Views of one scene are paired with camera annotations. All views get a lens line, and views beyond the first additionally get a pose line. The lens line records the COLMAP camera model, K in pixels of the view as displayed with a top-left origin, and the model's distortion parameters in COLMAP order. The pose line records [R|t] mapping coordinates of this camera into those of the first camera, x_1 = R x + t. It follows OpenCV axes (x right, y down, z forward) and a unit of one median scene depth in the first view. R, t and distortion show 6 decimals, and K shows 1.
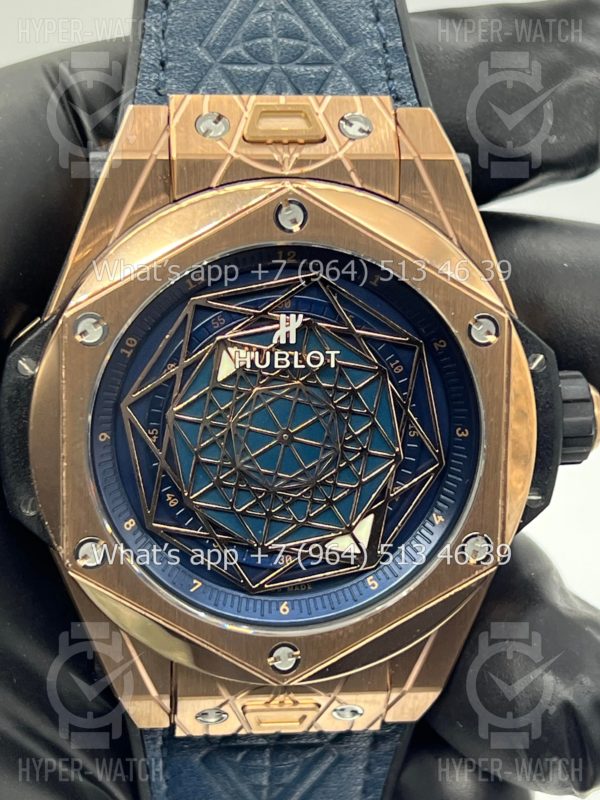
lens RADIAL K [[1862.5, 0, 298.8], [0, 1862.5, 399.8], [0, 0, 1]] dist [0.224018, 0.000000]
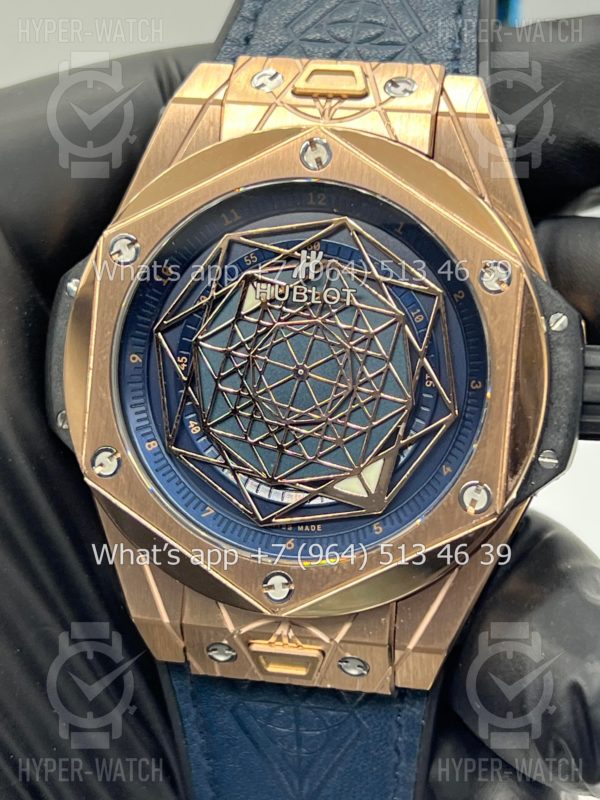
lens RADIAL K [[1862.5, 0, 301.3], [0, 1862.5, 400.7], [0, 0, 1]] dist [0.224018, 0.000000]
pose [[0.959451, 0.070648, -0.272880, 0.275289], [-0.115891, 0.981343, -0.153410, 0.193326], [0.256951, 0.178813, 0.949738, 0.018062]]
